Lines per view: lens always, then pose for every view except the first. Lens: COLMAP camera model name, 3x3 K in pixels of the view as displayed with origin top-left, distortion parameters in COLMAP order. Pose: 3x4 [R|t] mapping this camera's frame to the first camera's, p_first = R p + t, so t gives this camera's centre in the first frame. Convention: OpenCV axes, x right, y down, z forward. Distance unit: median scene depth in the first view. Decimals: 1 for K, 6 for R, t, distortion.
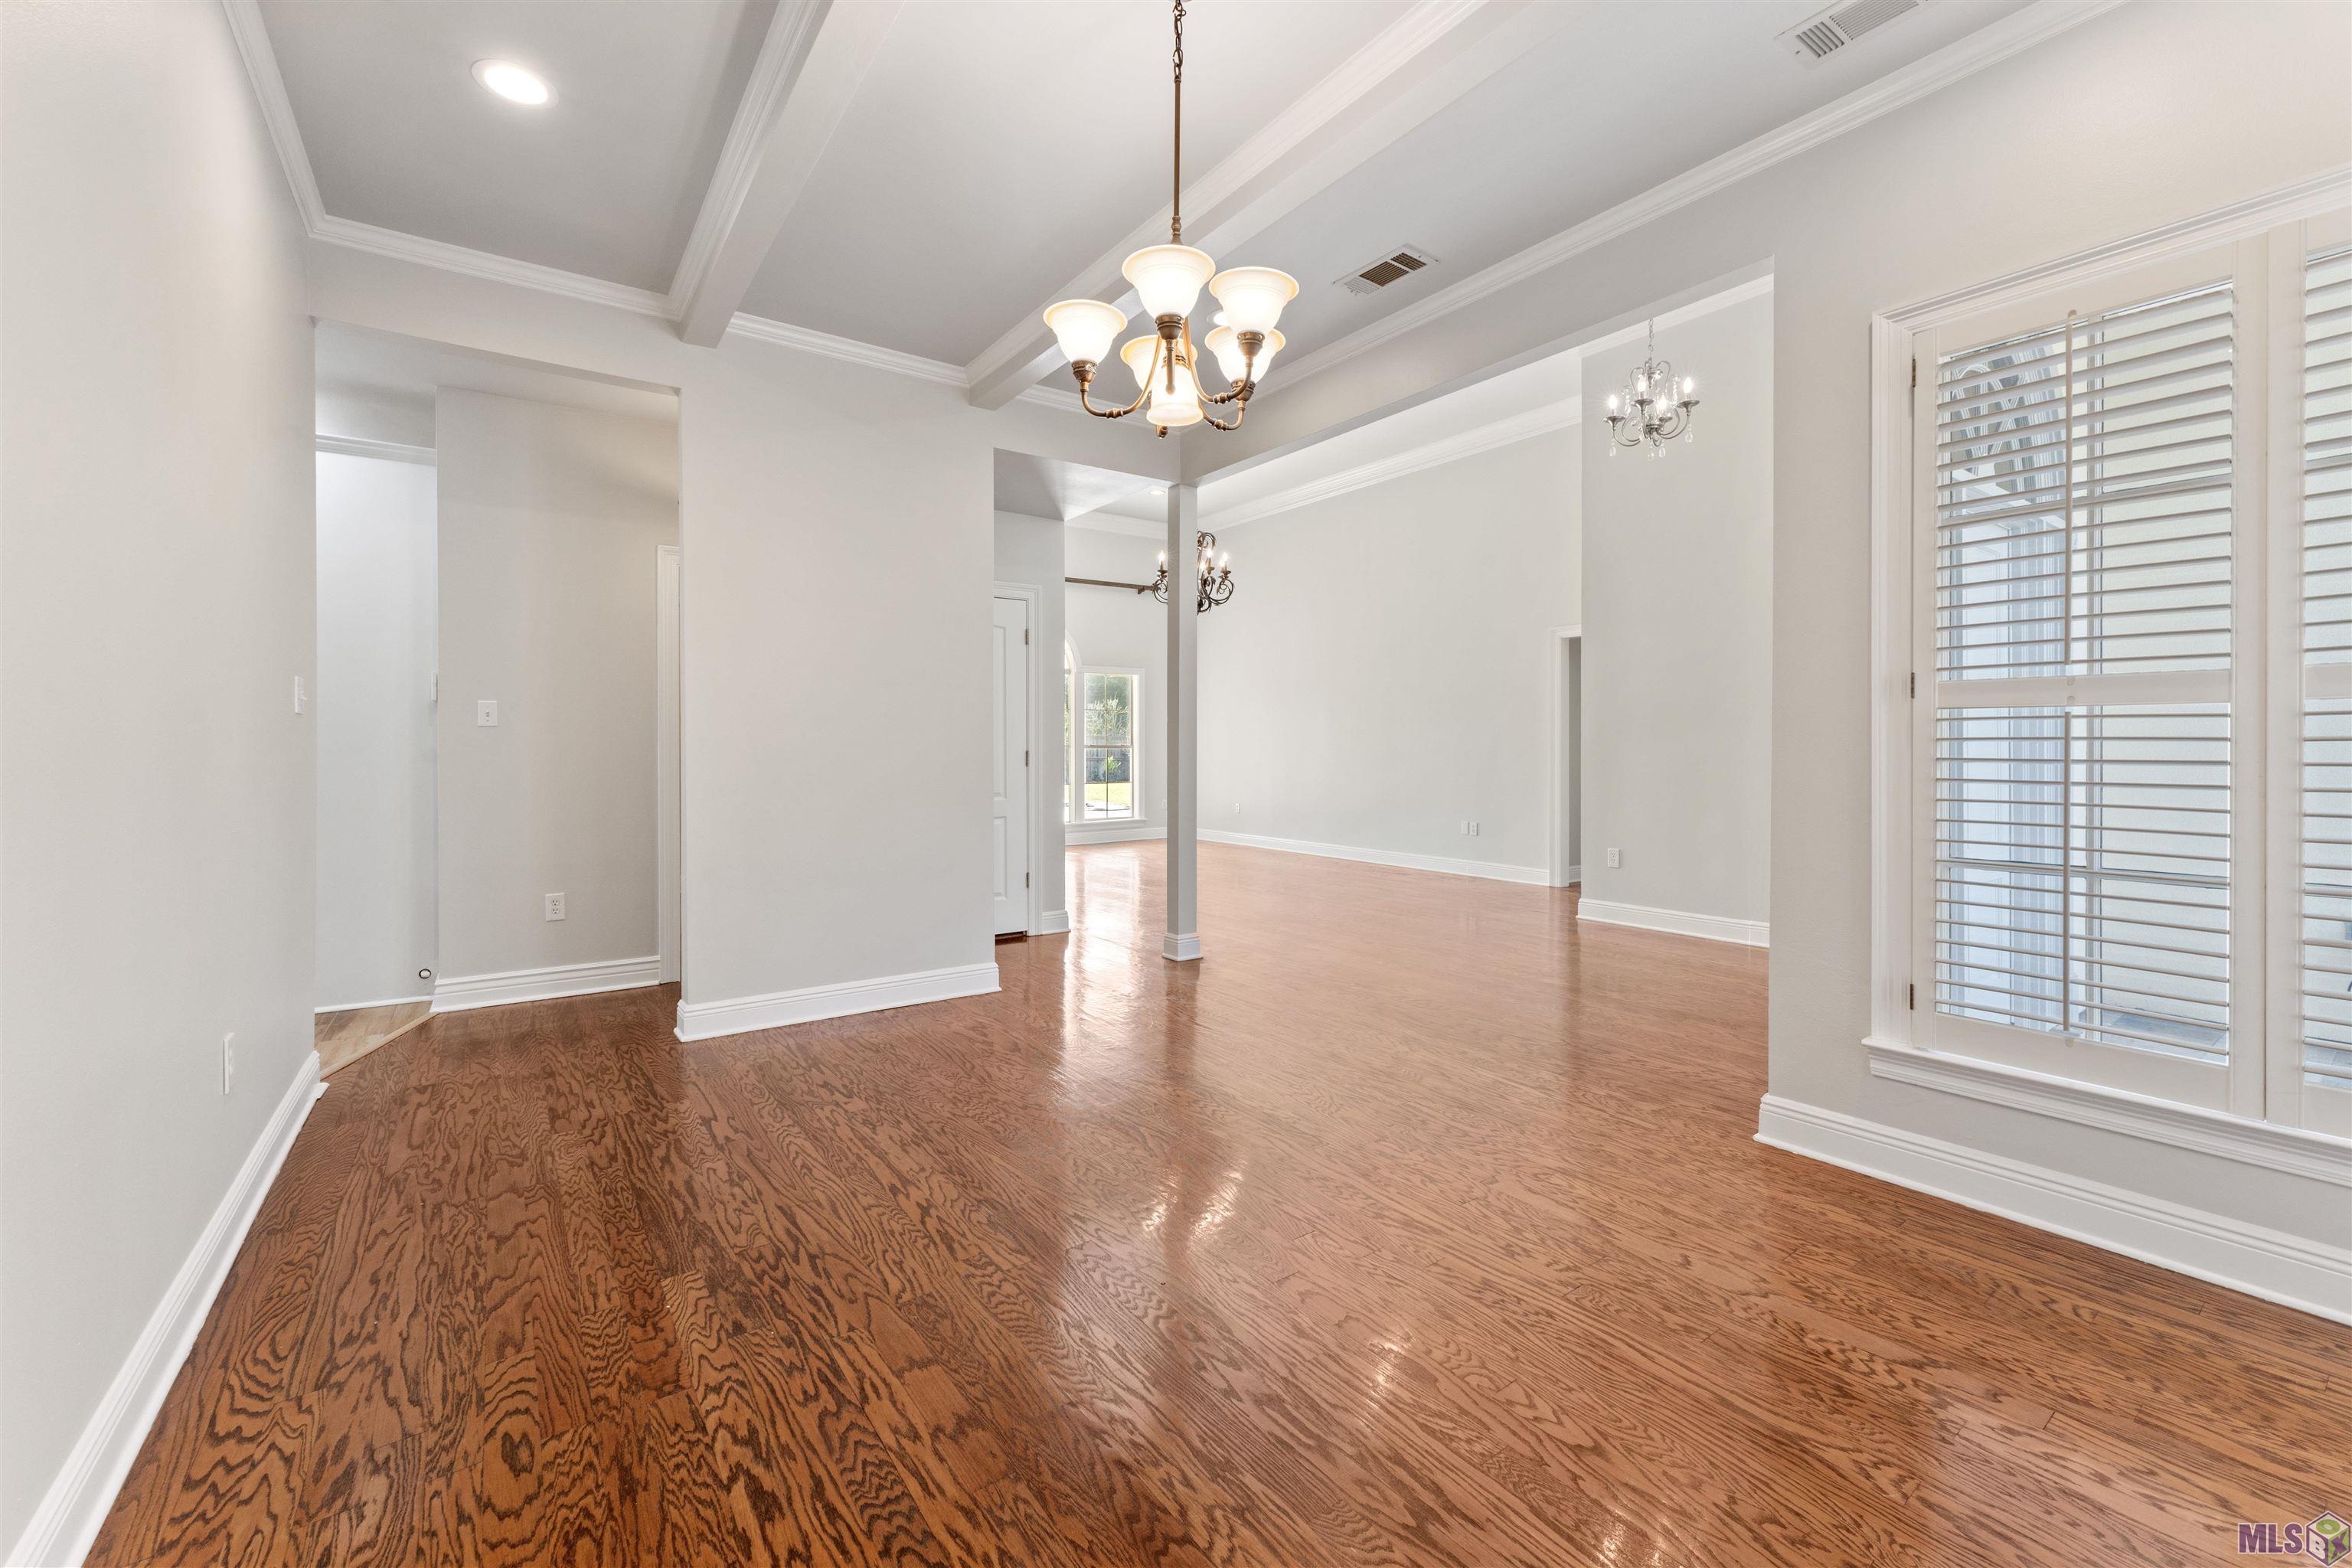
lens RADIAL K [[955.3, 0, 1168.9], [0, 955.3, 758.4], [0, 0, 1]] dist [0.004314, 0.000156]
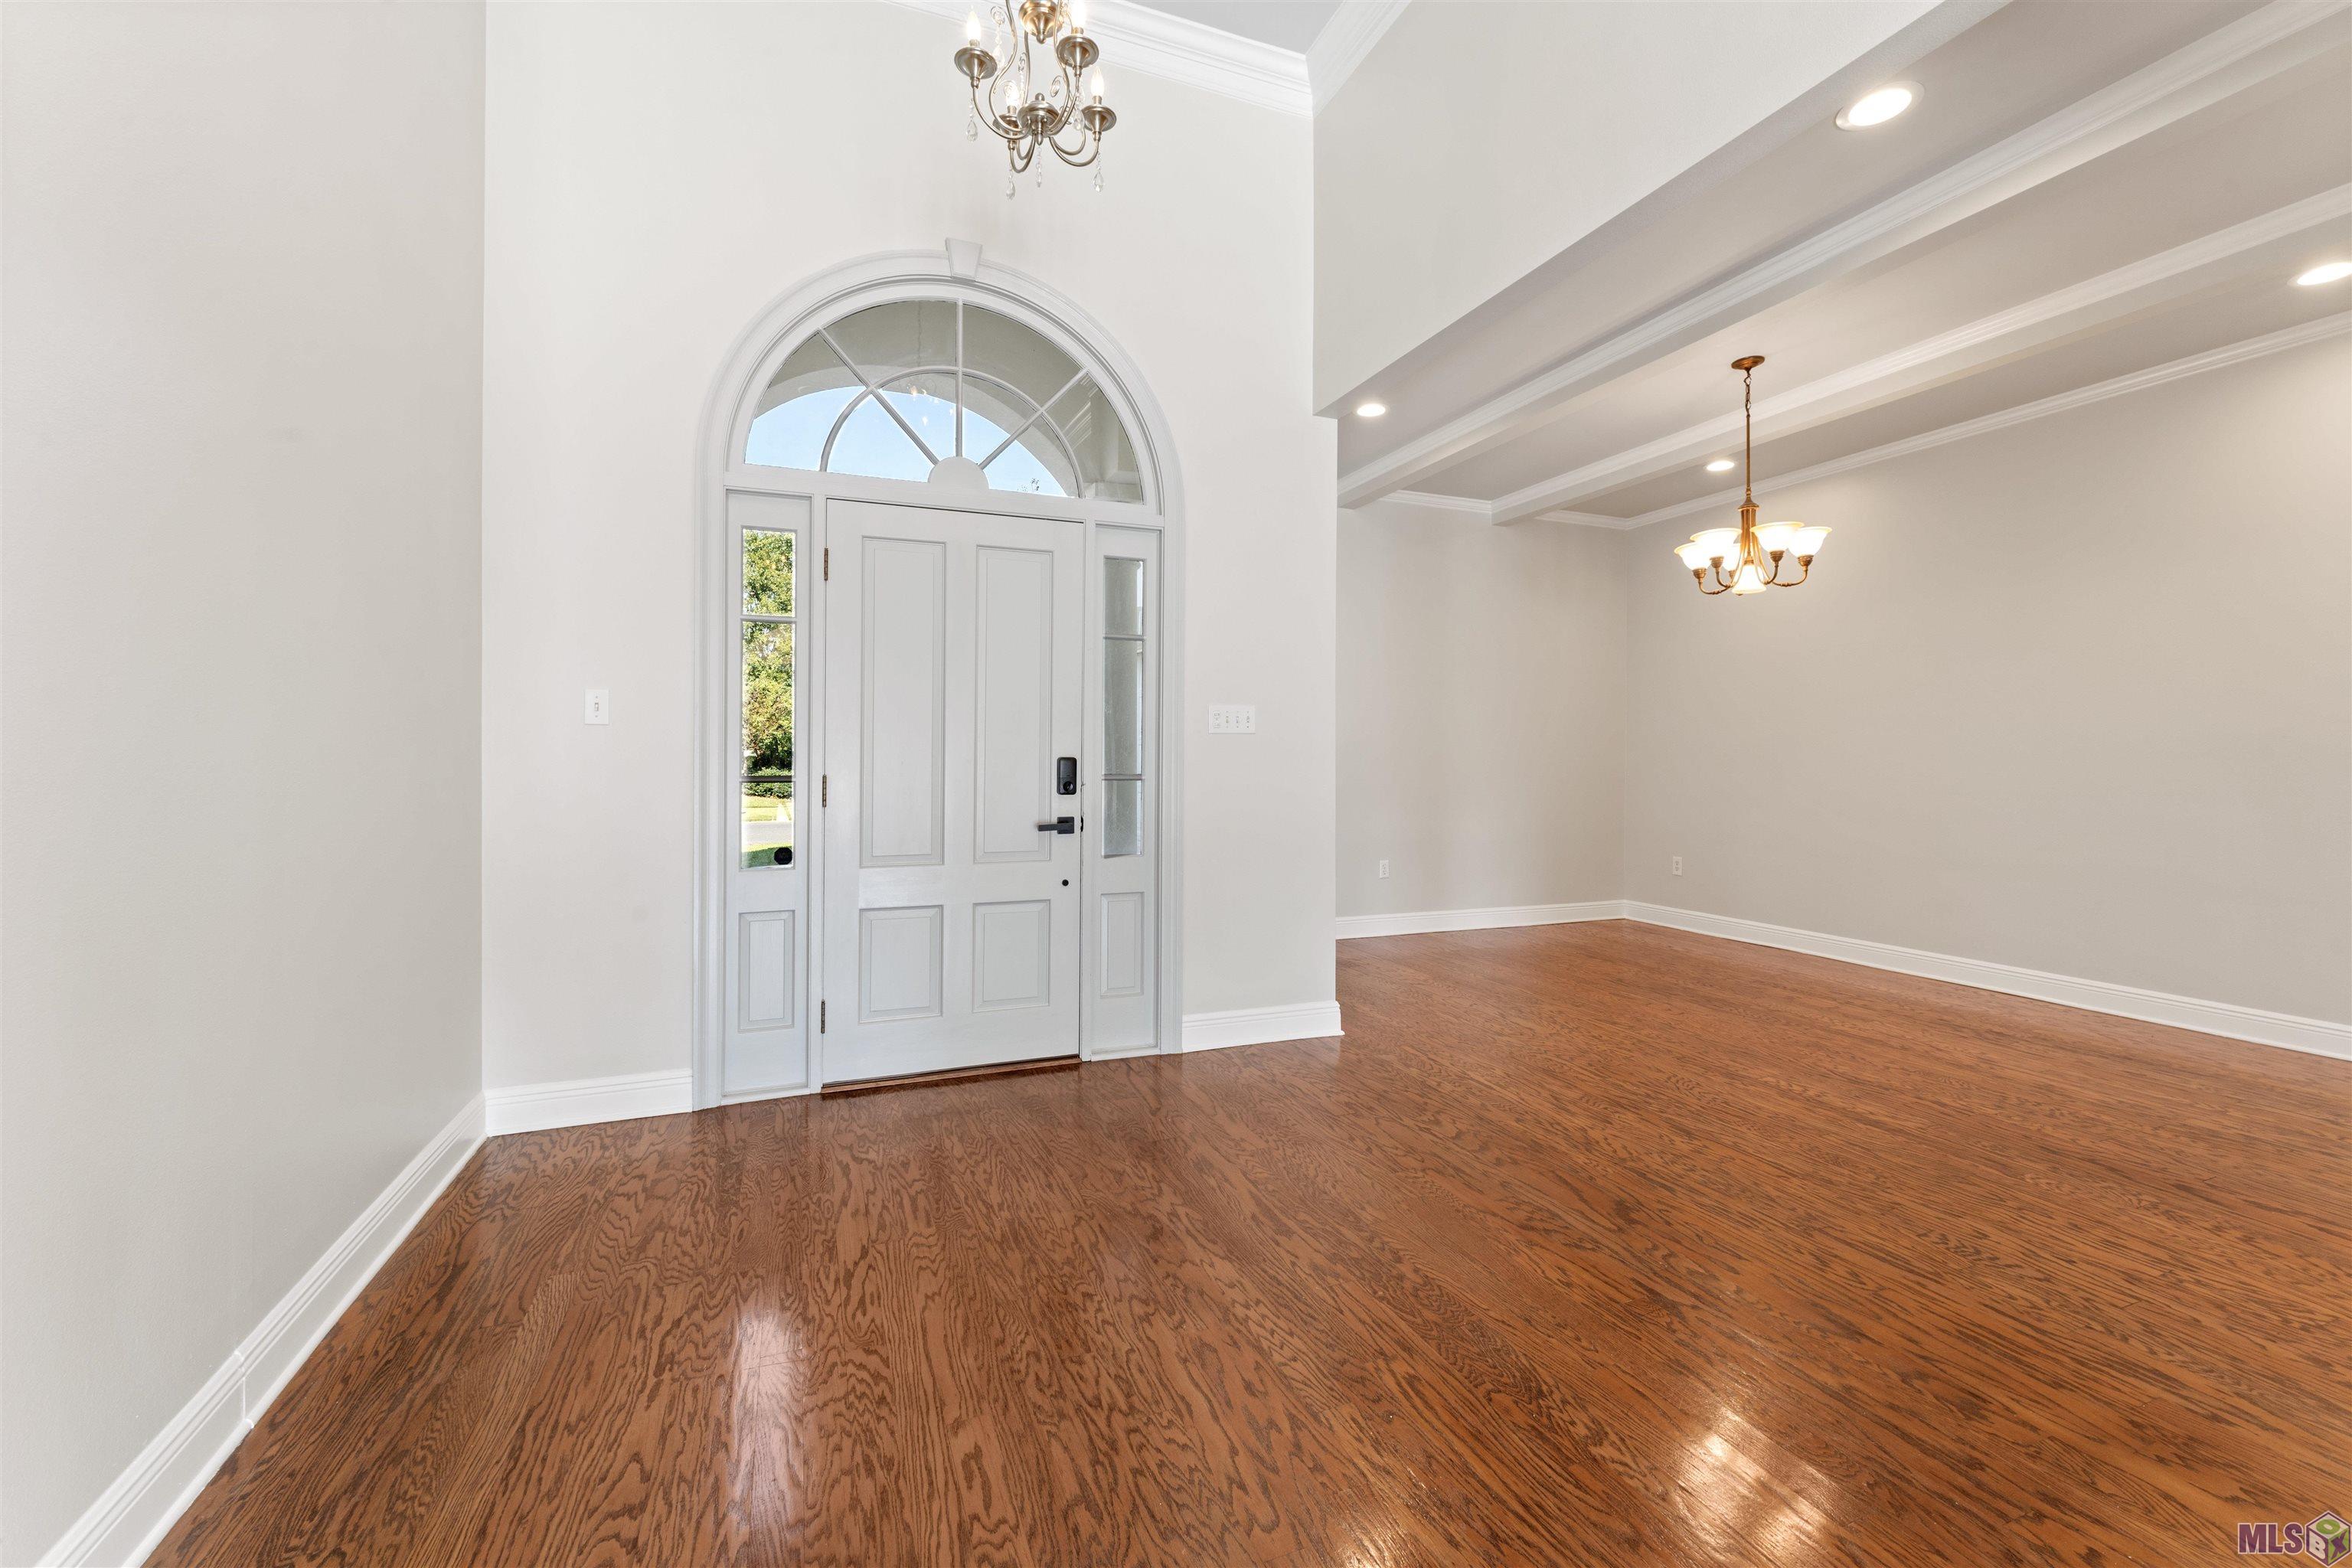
lens RADIAL K [[955.3, 0, 1168.9], [0, 955.3, 758.4], [0, 0, 1]] dist [0.004314, 0.000156]
pose [[-0.971494, -0.002837, 0.237048, 0.735145], [-0.000490, 0.999950, 0.009959, -0.038598], [-0.237064, 0.009559, -0.971447, 3.393812]]
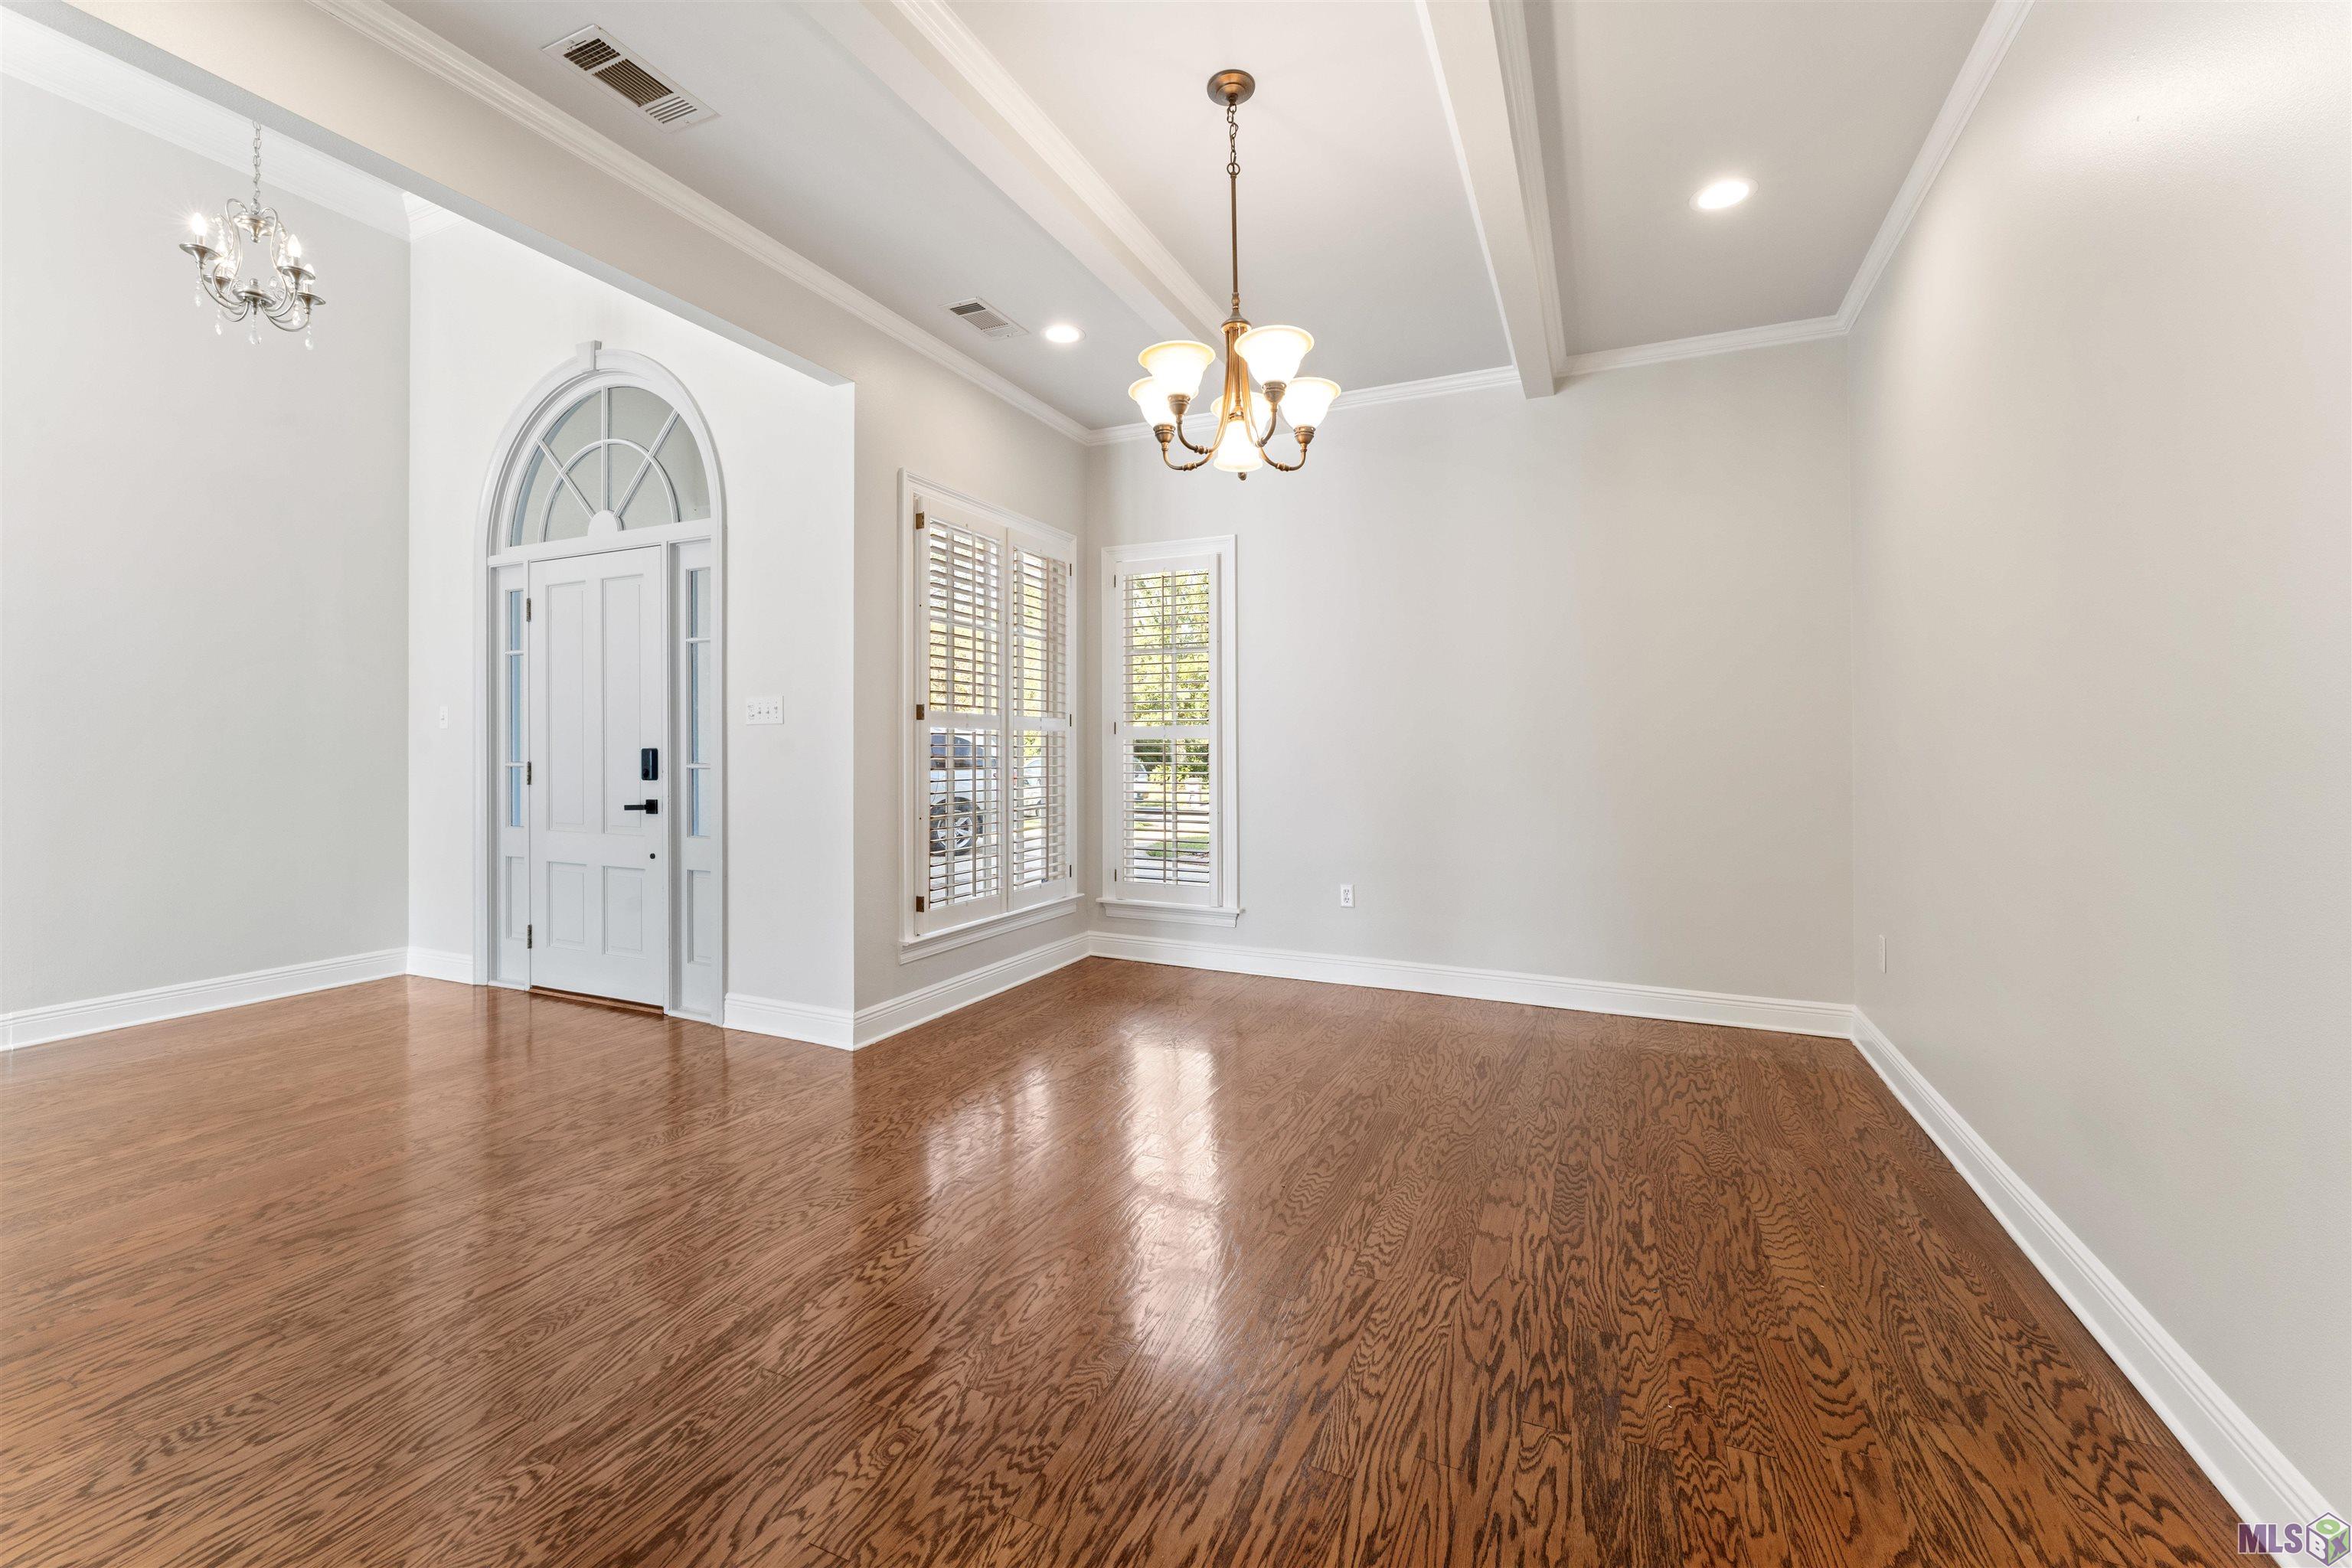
lens RADIAL K [[955.3, 0, 1168.9], [0, 955.3, 758.4], [0, 0, 1]] dist [0.004314, 0.000156]
pose [[-0.497719, -0.006455, 0.867314, -1.015167], [0.007416, 0.999904, 0.011697, -0.017240], [-0.867307, 0.012254, -0.497623, 1.766744]]
